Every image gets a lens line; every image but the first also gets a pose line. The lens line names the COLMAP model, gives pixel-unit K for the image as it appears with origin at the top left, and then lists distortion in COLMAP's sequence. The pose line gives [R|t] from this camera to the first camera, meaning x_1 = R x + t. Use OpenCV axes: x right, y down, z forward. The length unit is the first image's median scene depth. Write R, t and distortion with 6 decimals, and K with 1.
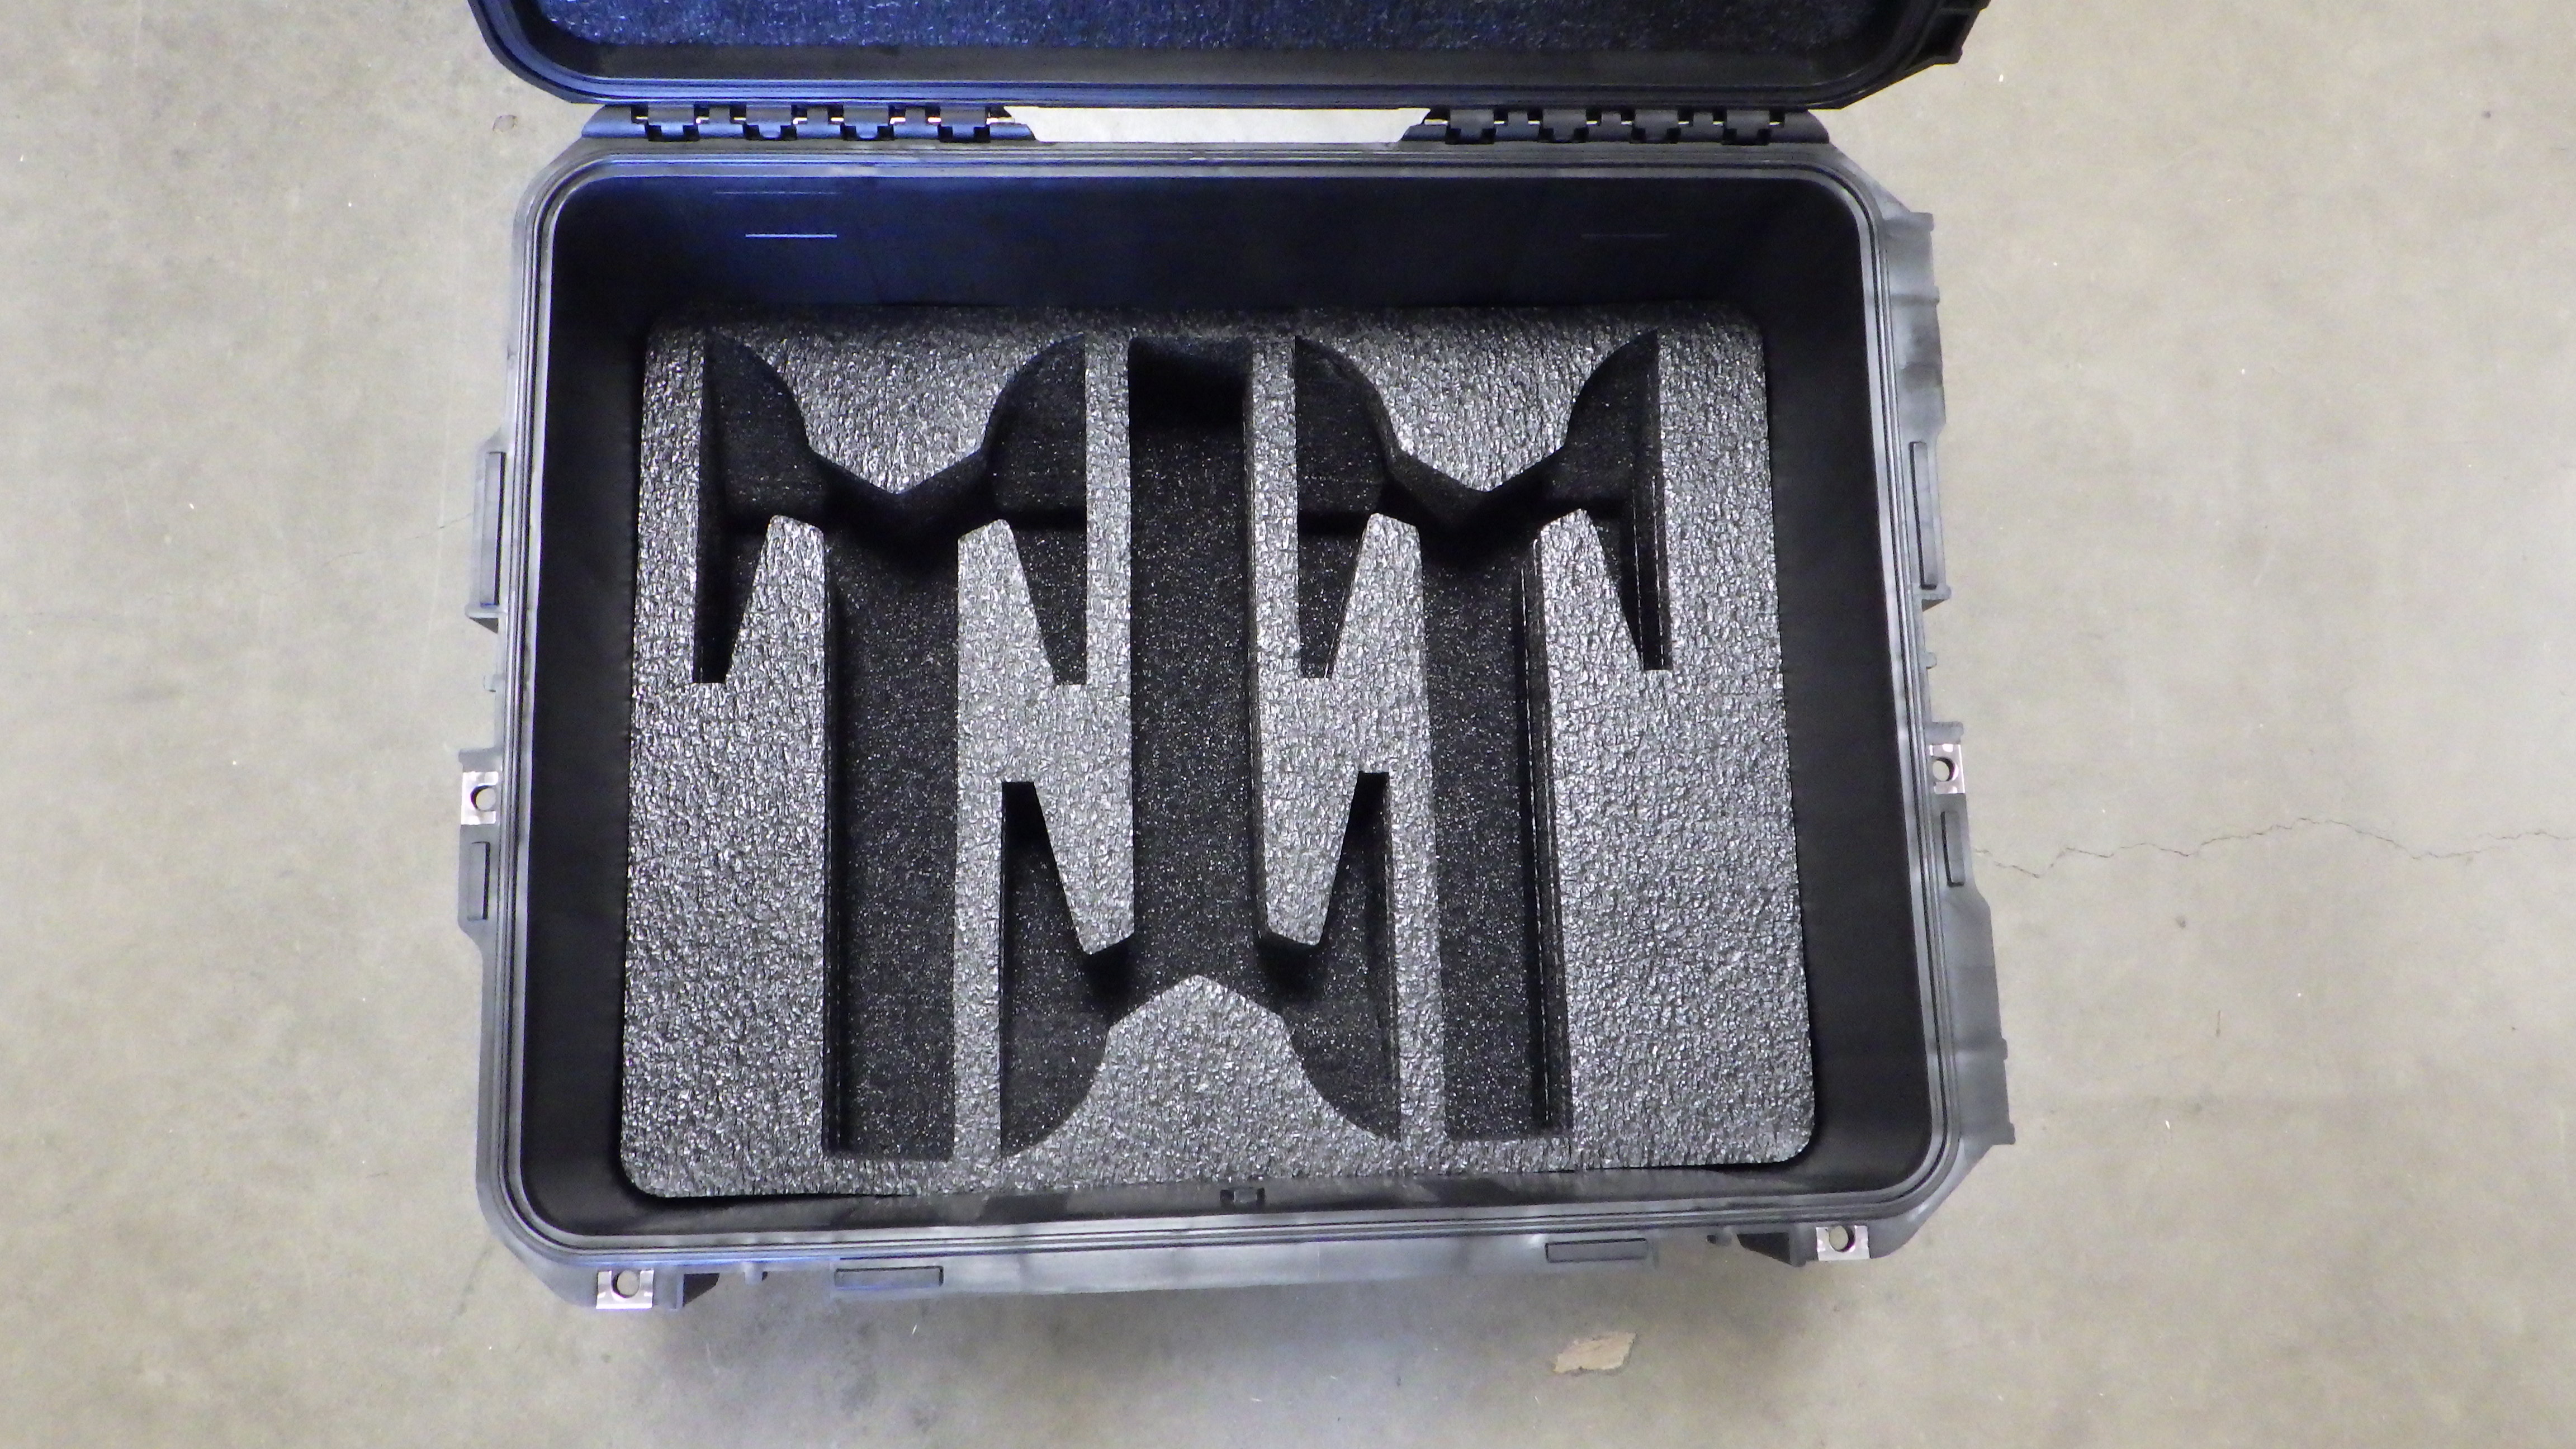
lens RADIAL K [[2112.3, 0, 1282.3], [0, 2112.3, 672.3], [0, 0, 1]] dist [-0.004430, 0.002974]
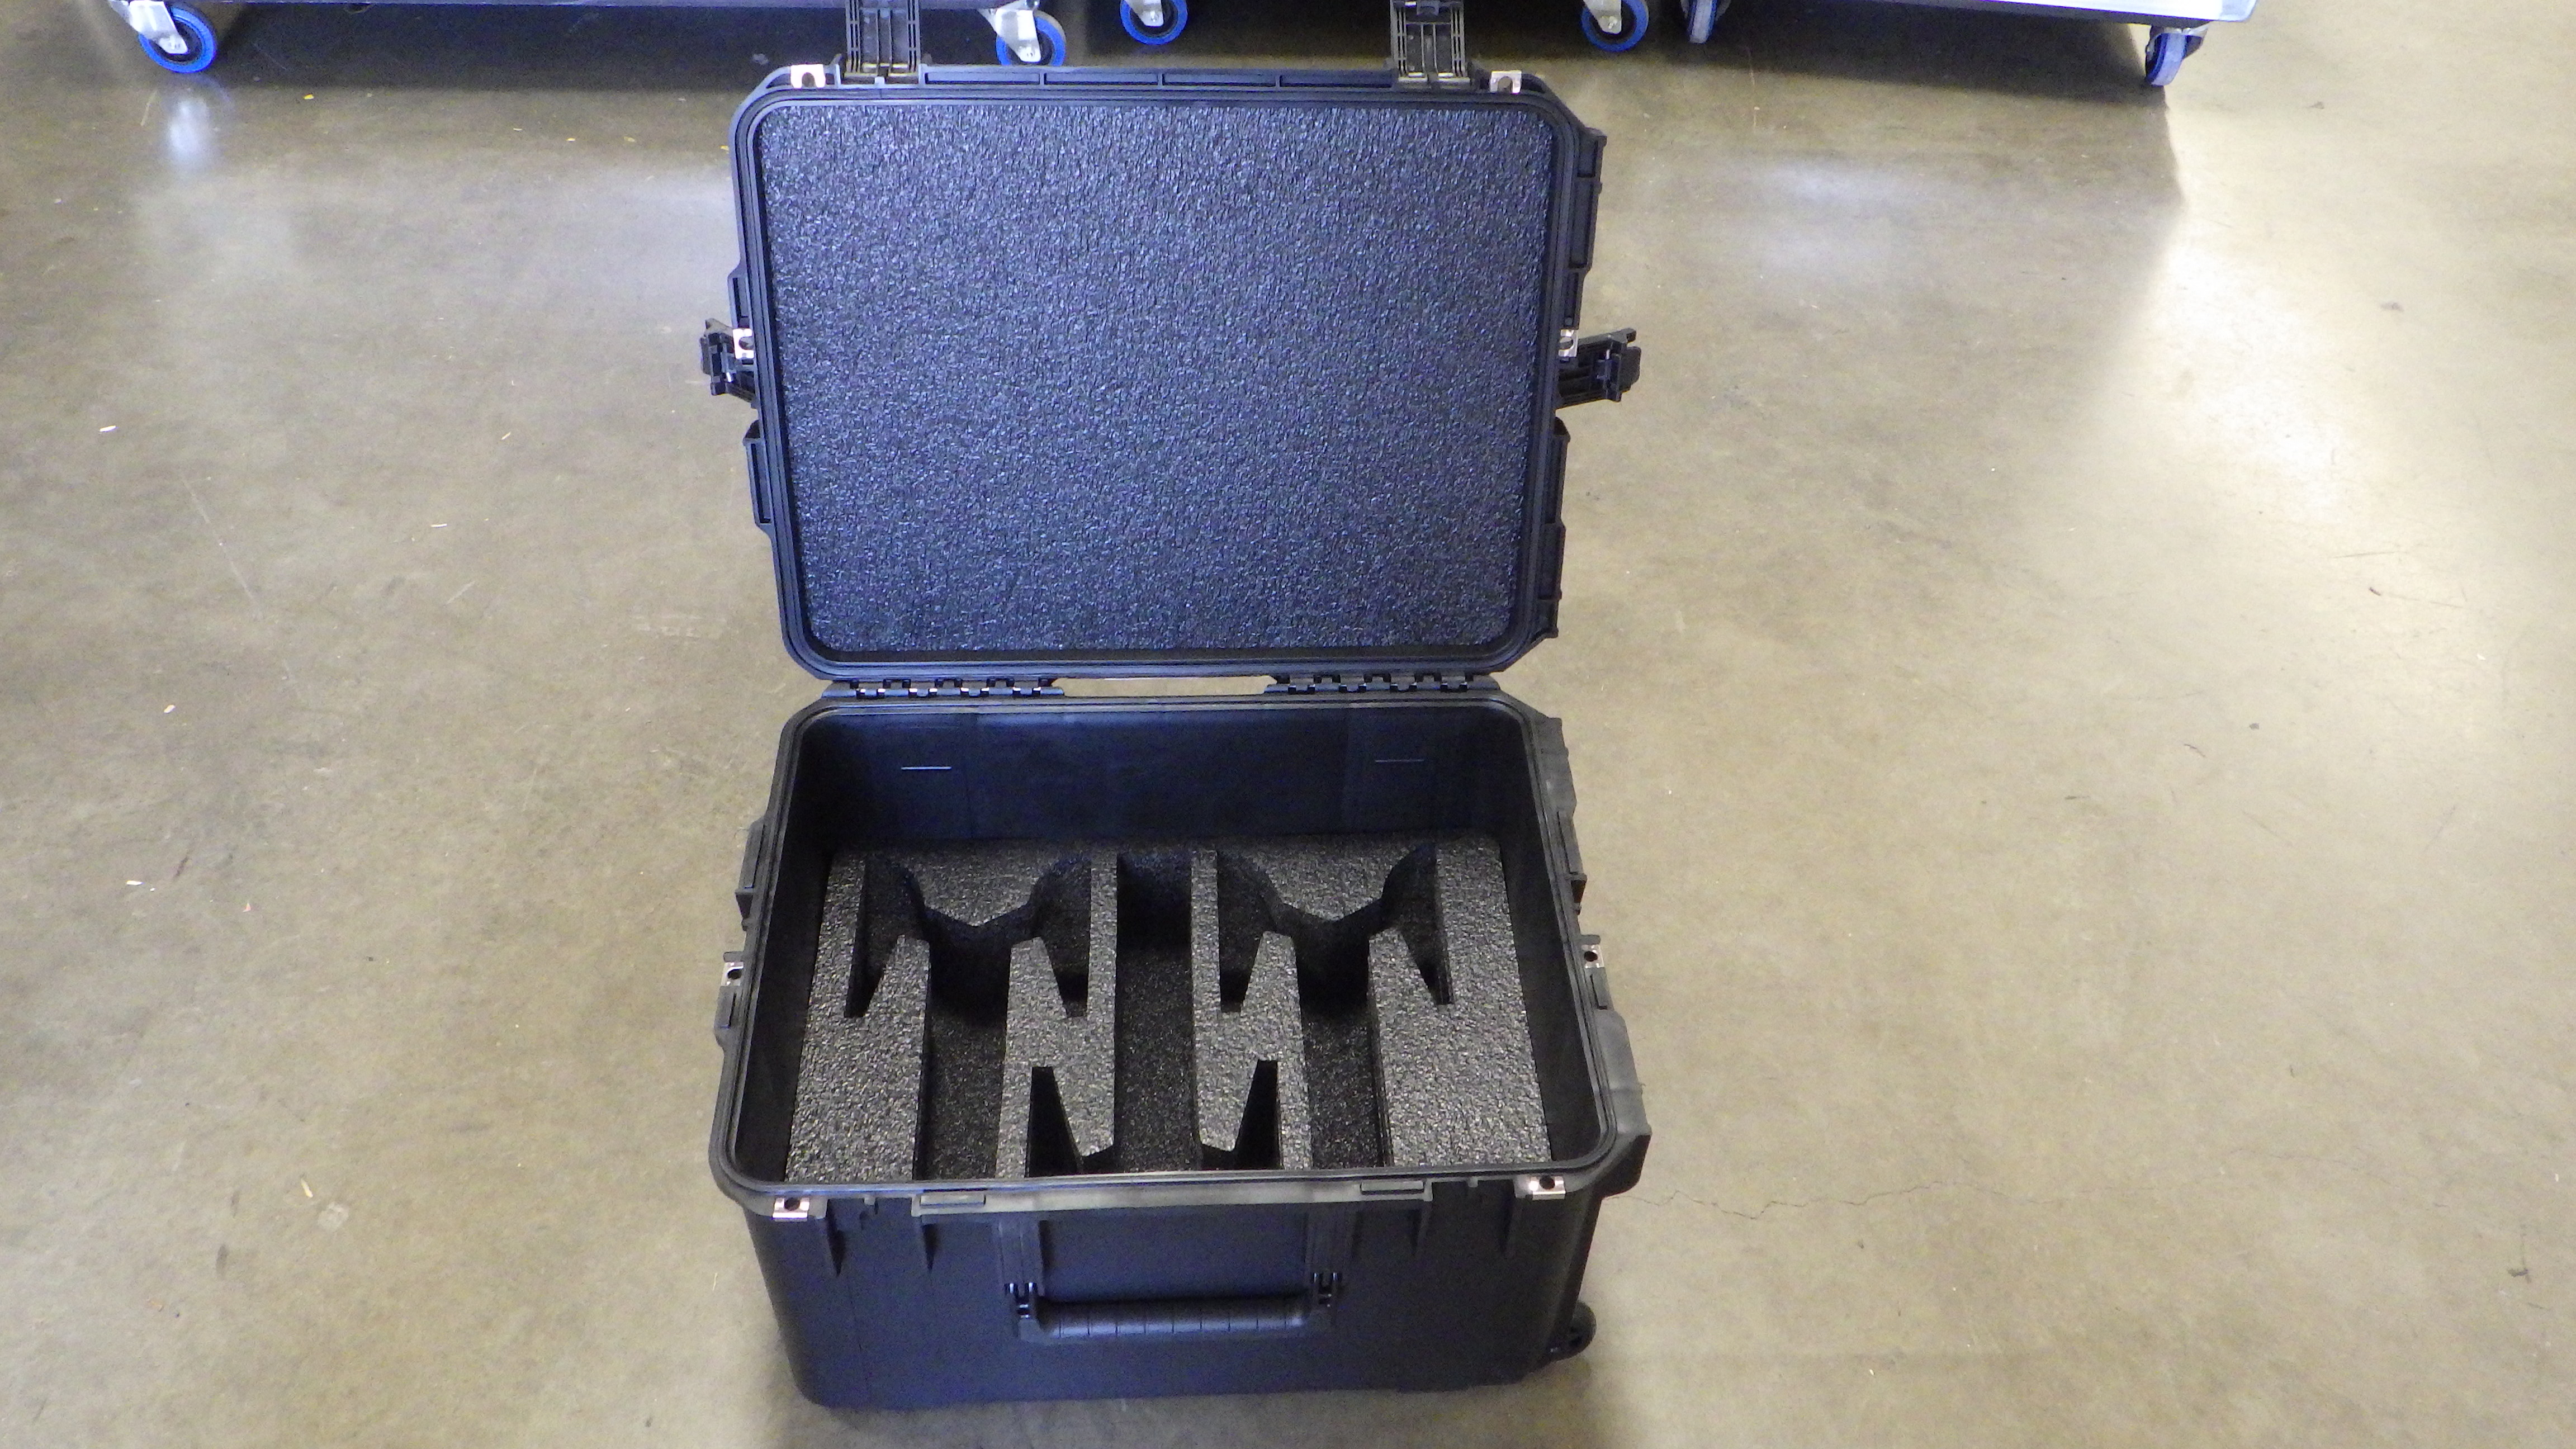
lens RADIAL K [[2112.3, 0, 1280.3], [0, 2112.3, 696.6], [0, 0, 1]] dist [-0.004430, 0.002974]
pose [[0.998987, -0.044313, -0.007849, 0.069560], [0.030768, 0.799815, -0.599458, 0.696716], [0.032842, 0.598609, 0.800368, -0.381967]]
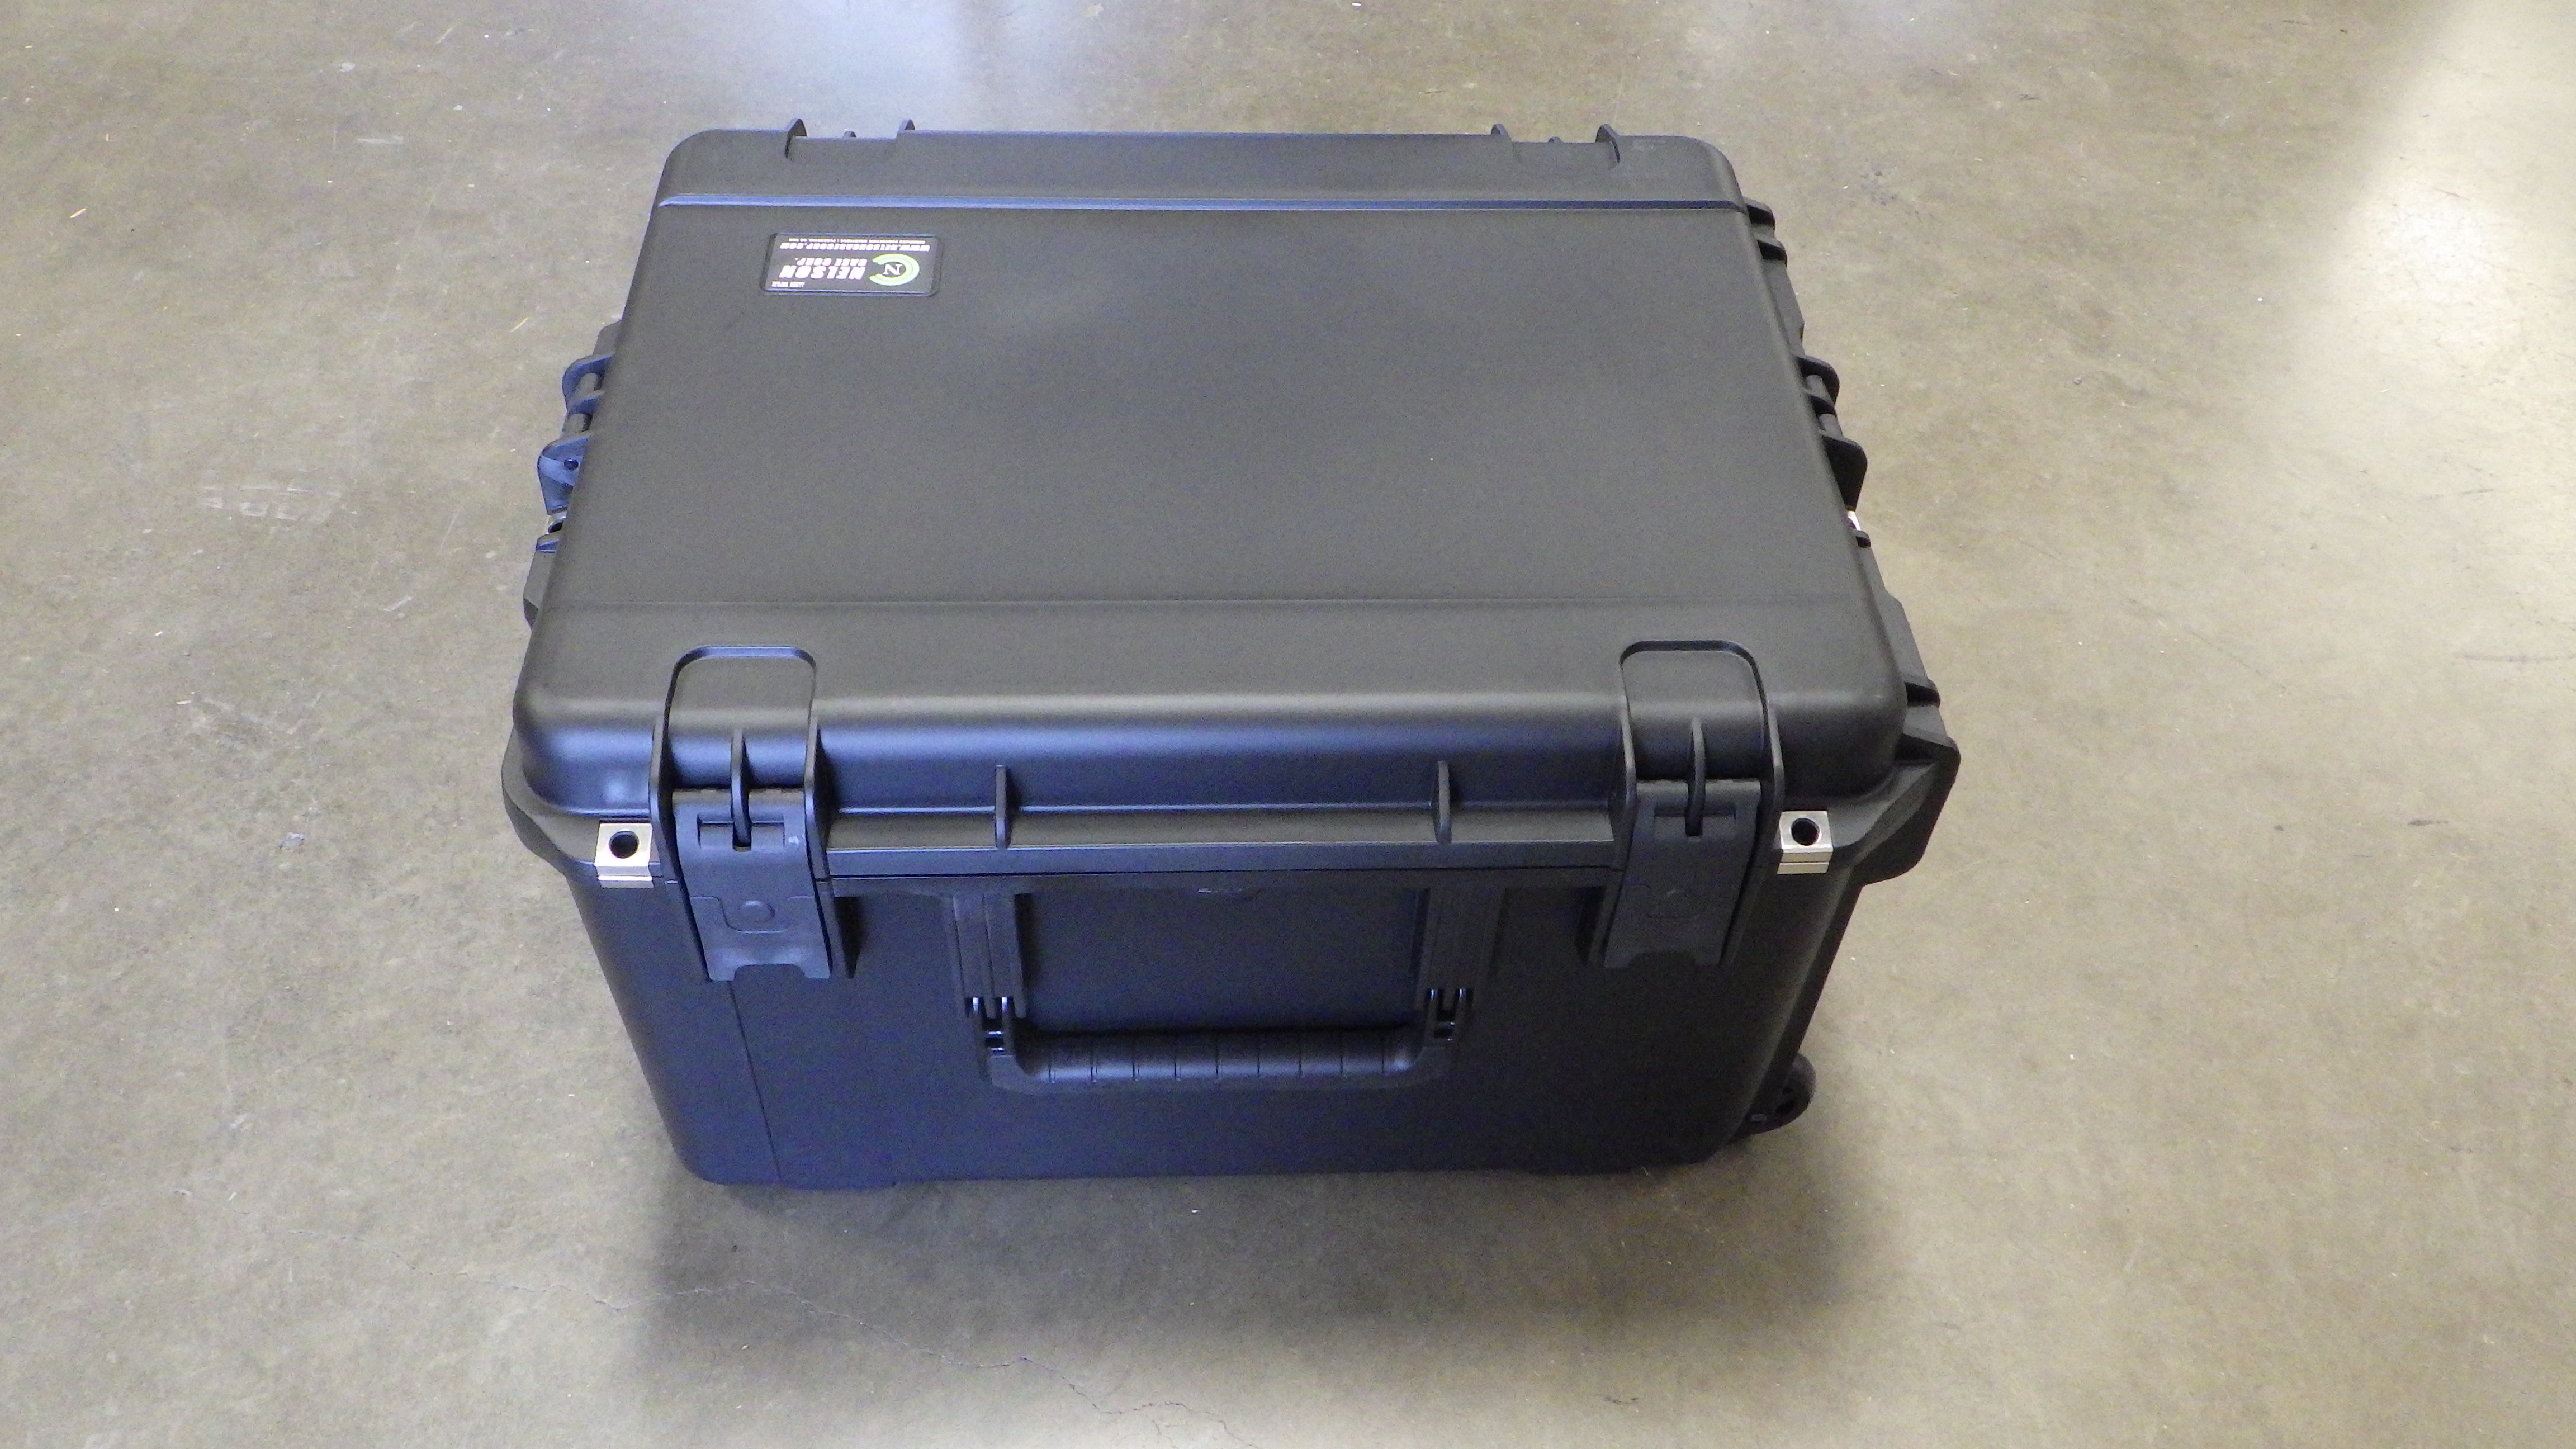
lens RADIAL K [[2112.3, 0, 1286.5], [0, 2112.3, 702.3], [0, 0, 1]] dist [-0.004430, 0.002974]
pose [[0.999265, -0.023115, -0.030566, 0.156753], [0.003106, 0.843833, -0.536597, 0.250662], [0.038196, 0.536108, 0.843285, 0.129636]]
